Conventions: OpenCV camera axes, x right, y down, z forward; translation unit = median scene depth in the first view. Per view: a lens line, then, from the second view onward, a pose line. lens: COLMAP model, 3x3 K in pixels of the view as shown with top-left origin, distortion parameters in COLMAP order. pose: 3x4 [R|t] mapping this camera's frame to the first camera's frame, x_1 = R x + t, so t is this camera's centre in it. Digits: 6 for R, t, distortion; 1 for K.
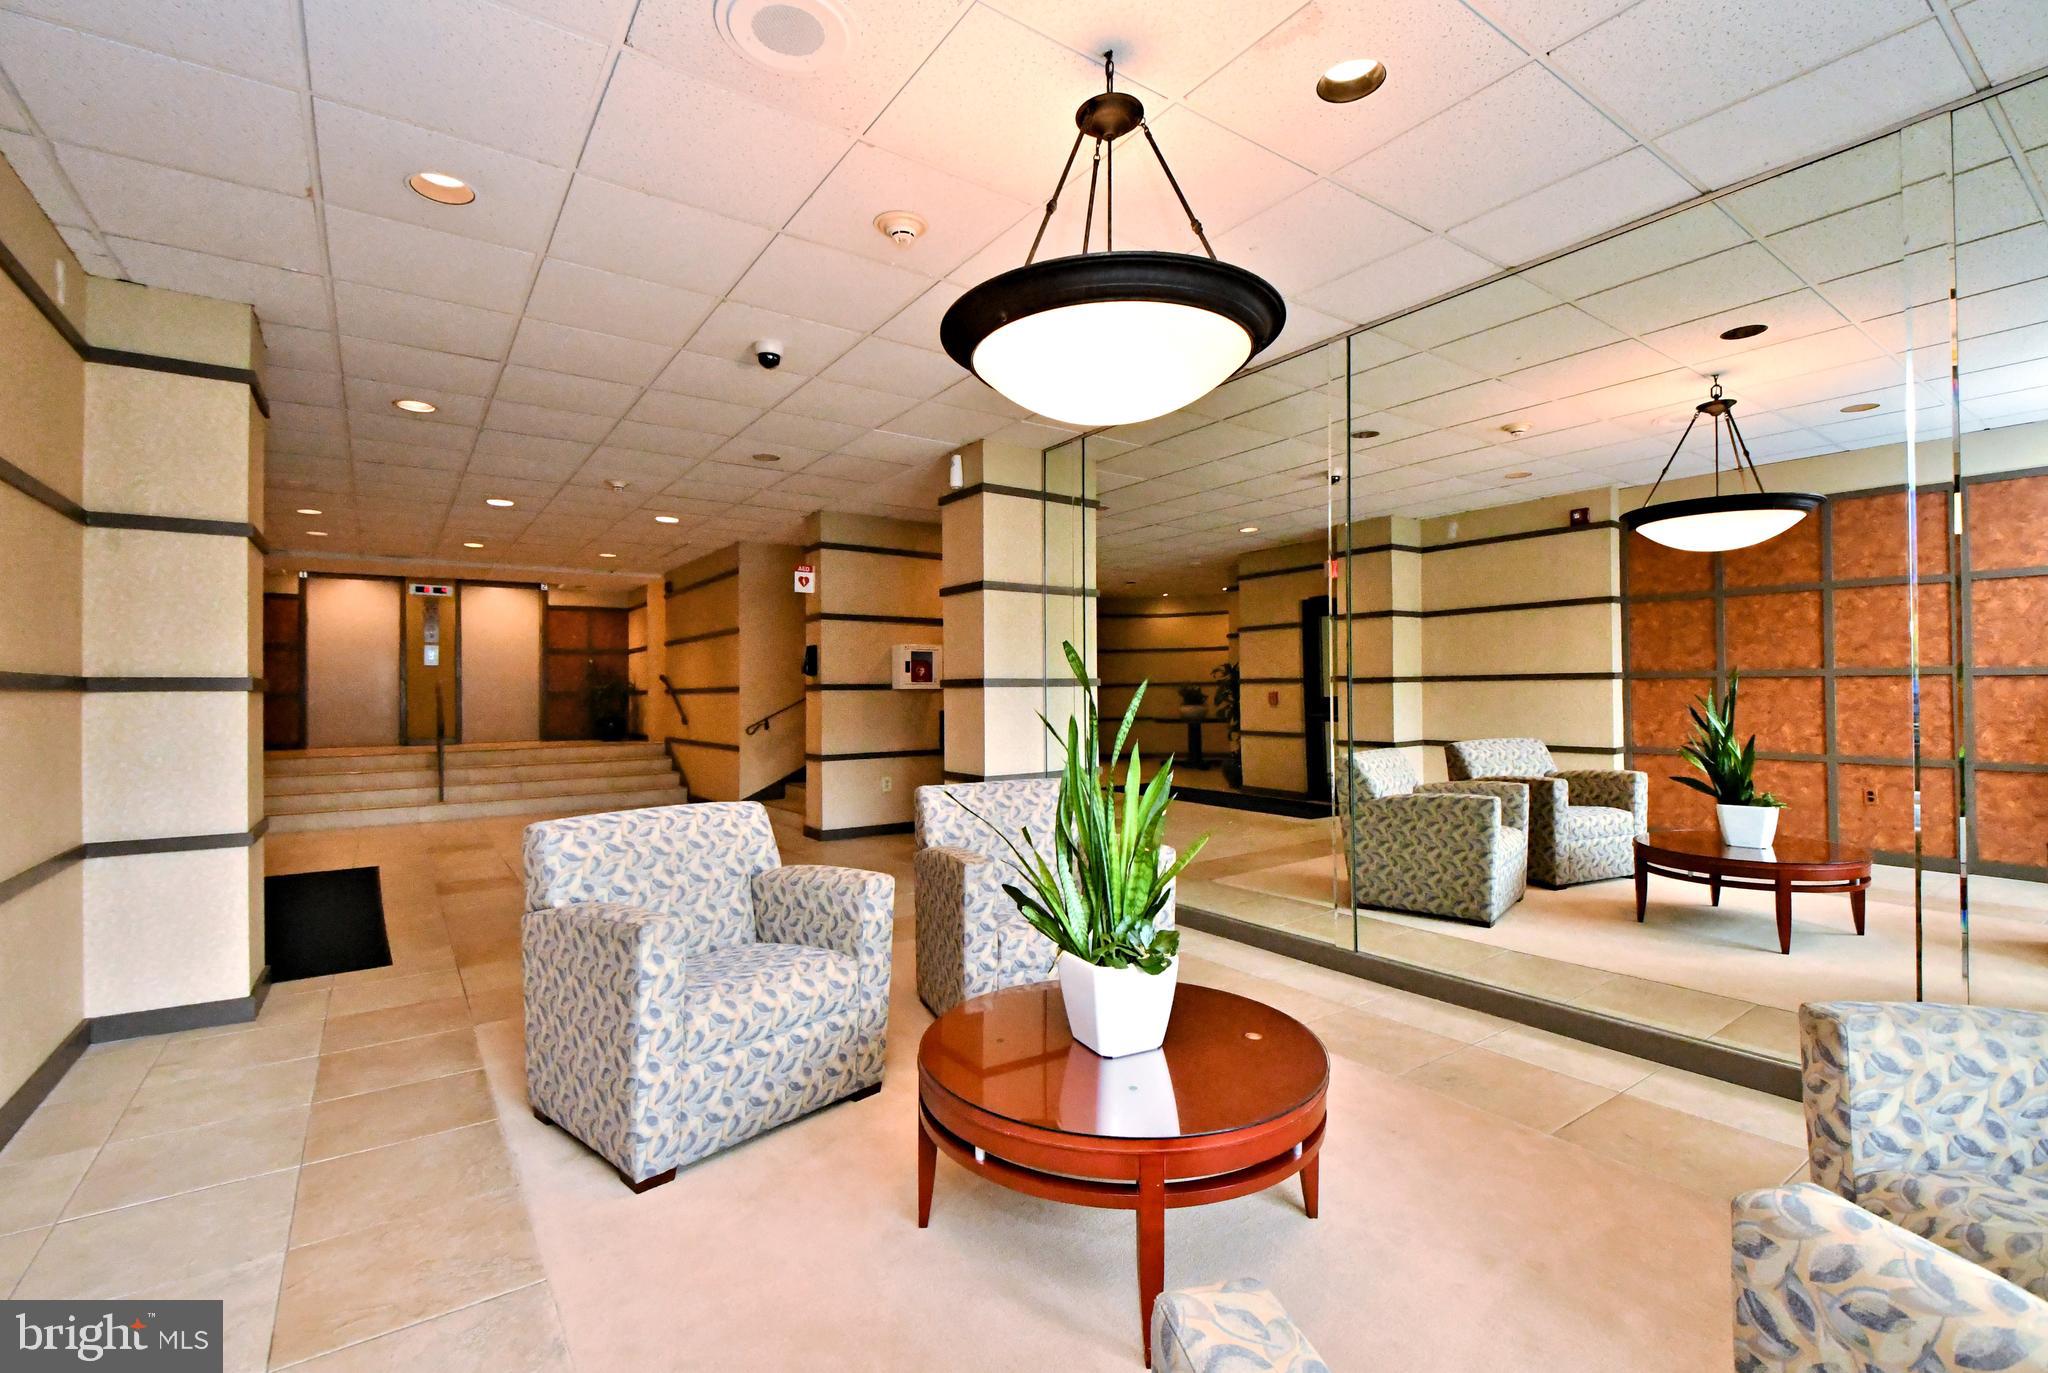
lens RADIAL K [[904.7, 0, 1024.0], [0, 904.7, 686.5], [0, 0, 1]] dist [0.000406, -0.000021]
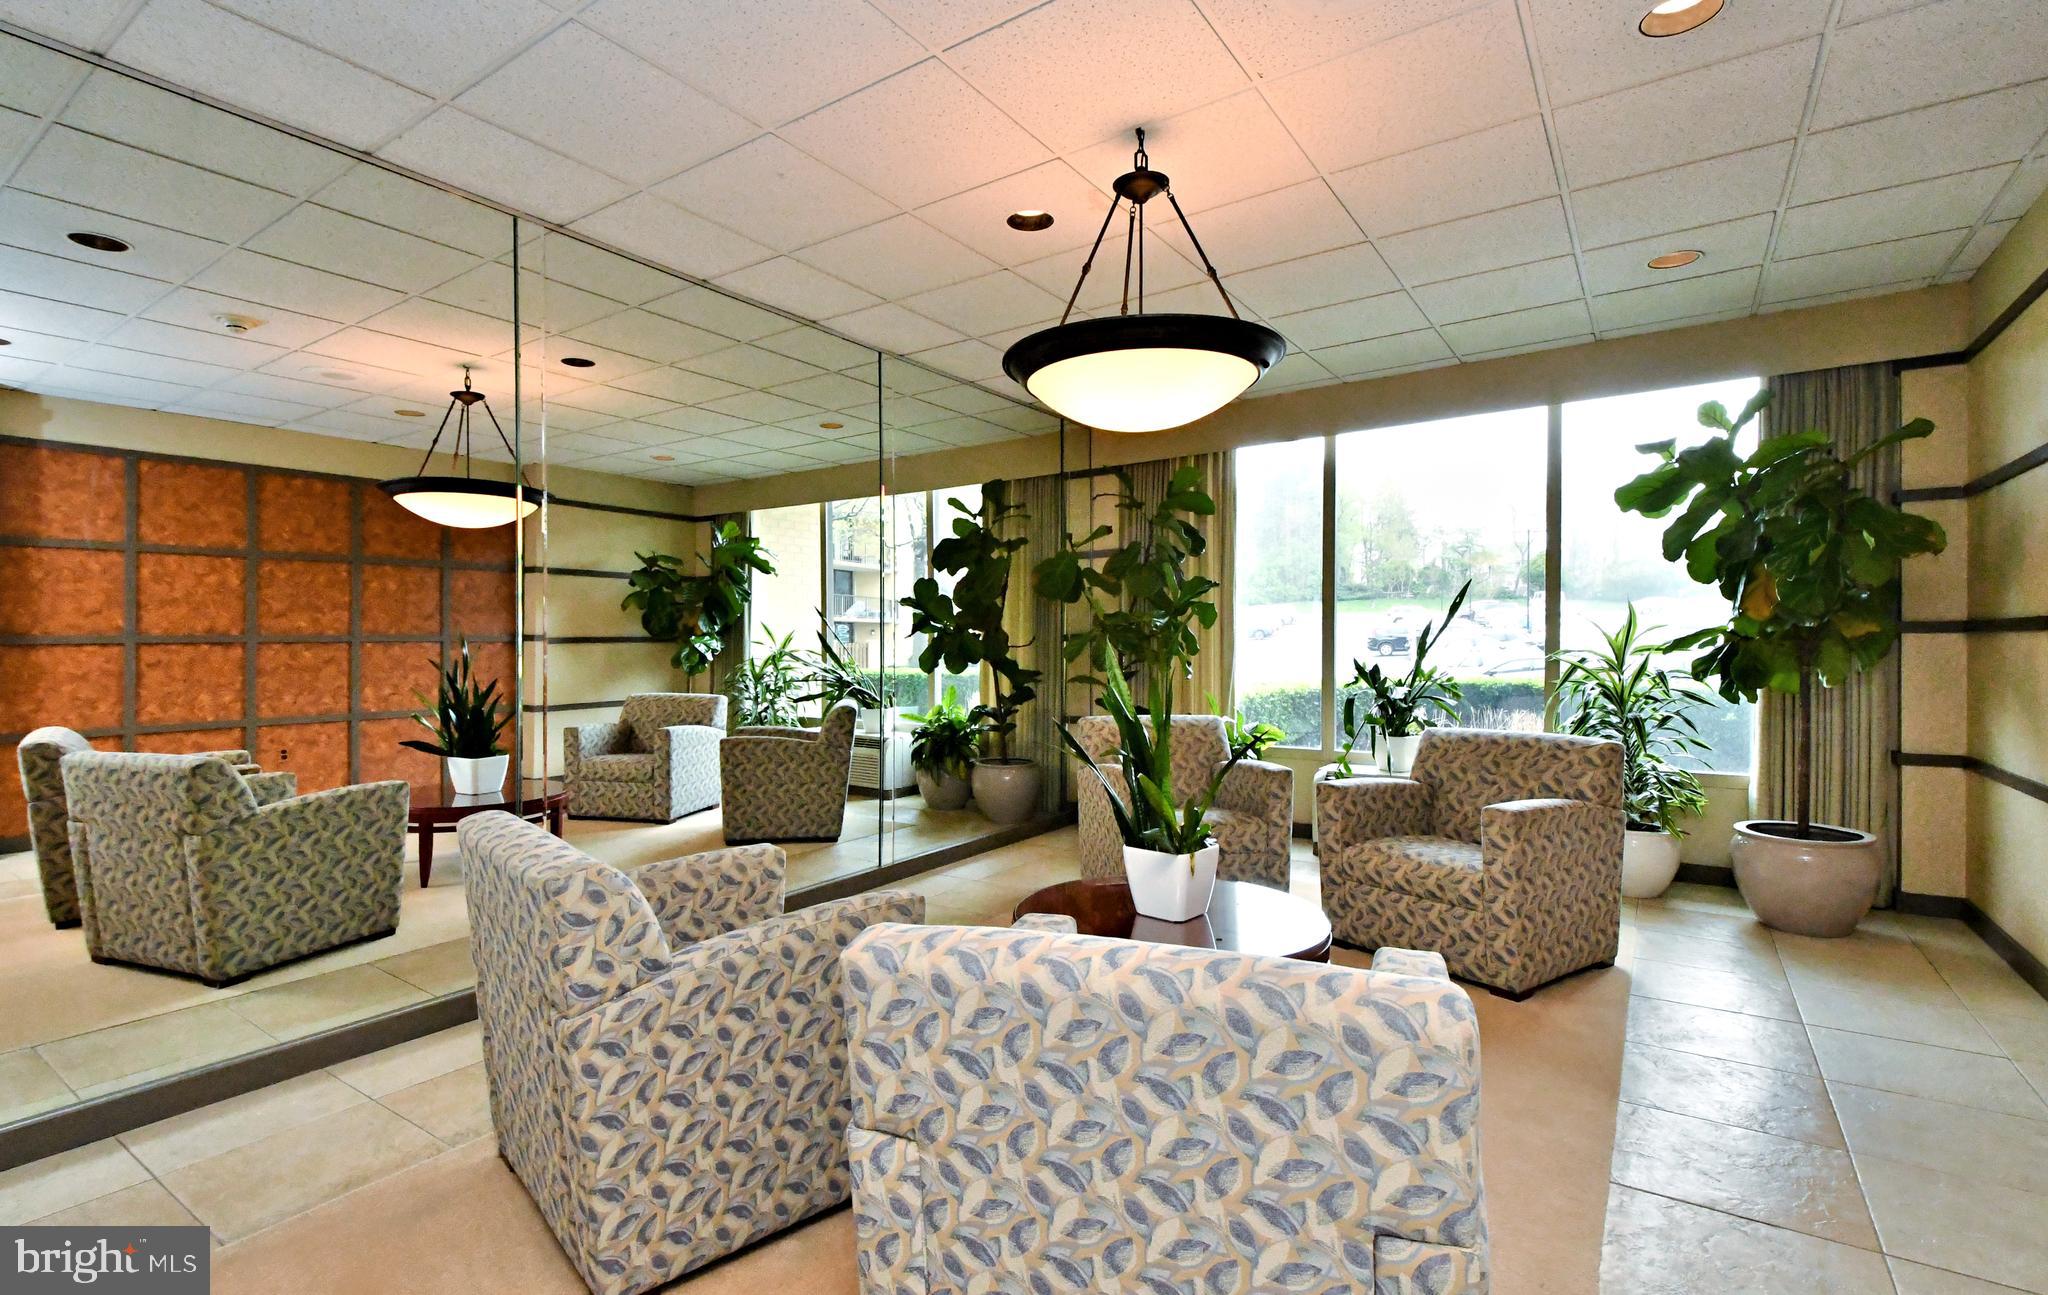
lens RADIAL K [[929.4, 0, 953.3], [0, 929.4, 640.6], [0, 0, 1]] dist [-0.001133, -0.000127]
pose [[-0.332279, 0.012176, 0.943103, -0.372778], [0.011040, 0.999898, -0.009020, 0.004695], [-0.943117, 0.007414, -0.332379, 0.610980]]
